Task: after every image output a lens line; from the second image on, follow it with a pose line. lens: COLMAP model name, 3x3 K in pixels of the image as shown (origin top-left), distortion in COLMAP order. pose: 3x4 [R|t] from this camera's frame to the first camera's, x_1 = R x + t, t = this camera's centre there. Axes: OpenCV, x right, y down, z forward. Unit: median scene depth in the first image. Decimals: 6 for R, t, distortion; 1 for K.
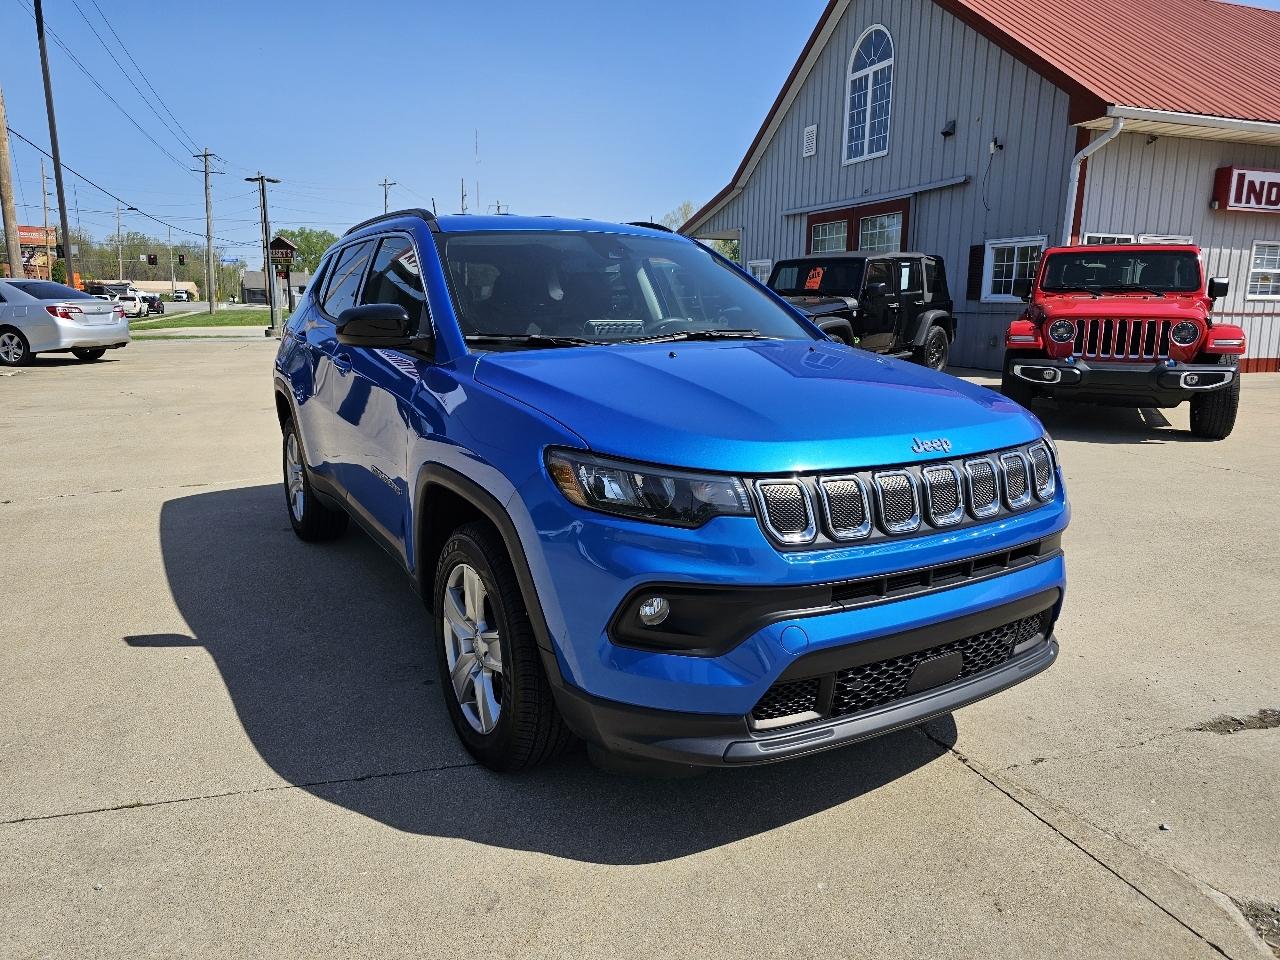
lens RADIAL K [[858.2, 0, 643.7], [0, 858.2, 470.8], [0, 0, 1]] dist [0.048865, -0.043285]
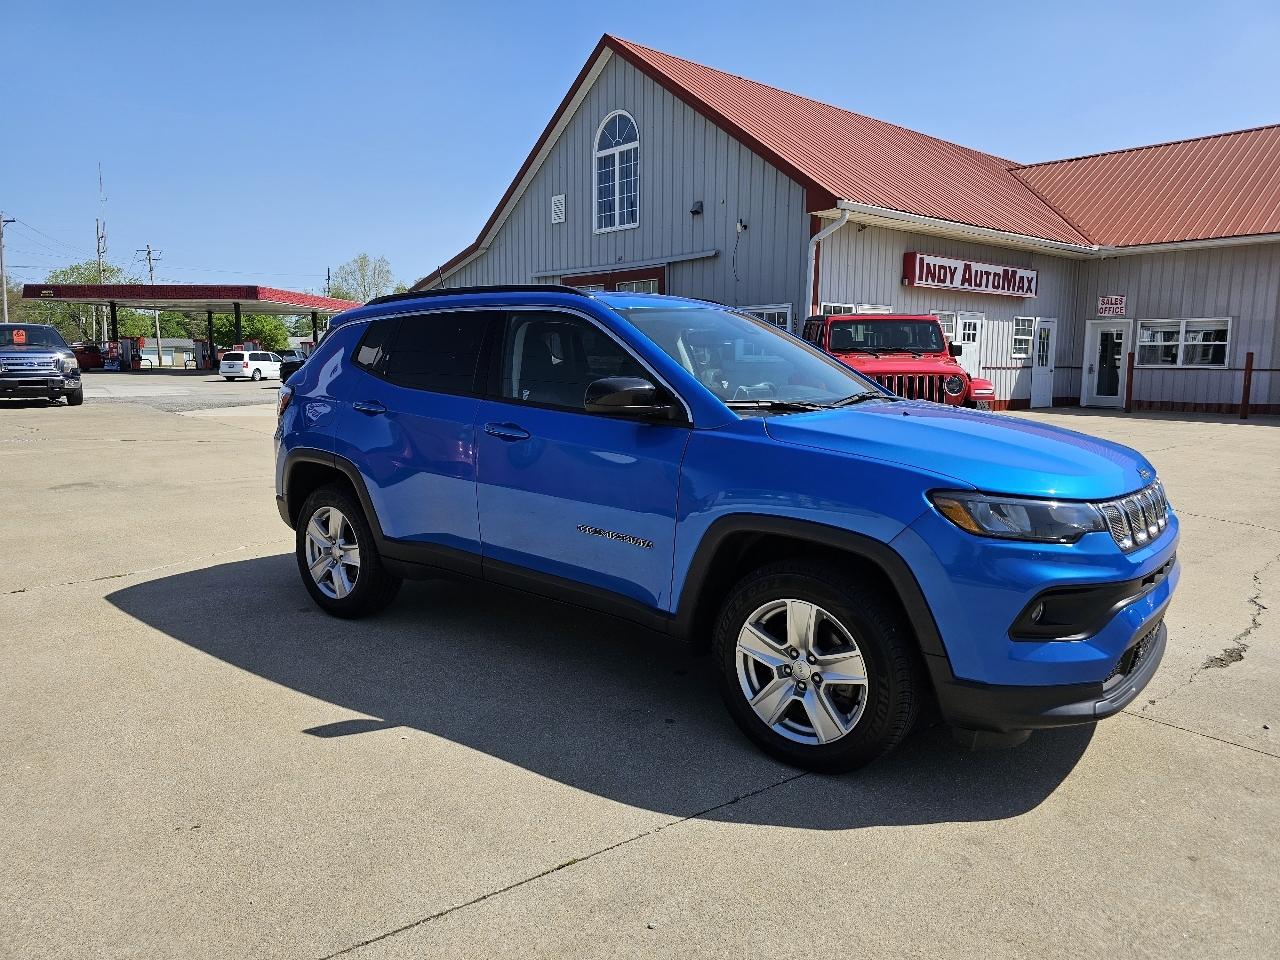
lens RADIAL K [[858.2, 0, 643.7], [0, 858.2, 470.8], [0, 0, 1]] dist [0.048865, -0.043285]
pose [[0.934457, -0.051158, 0.352382, -0.141489], [0.072706, 0.996189, -0.048178, -0.003841], [-0.348575, 0.070641, 0.934615, -0.004779]]
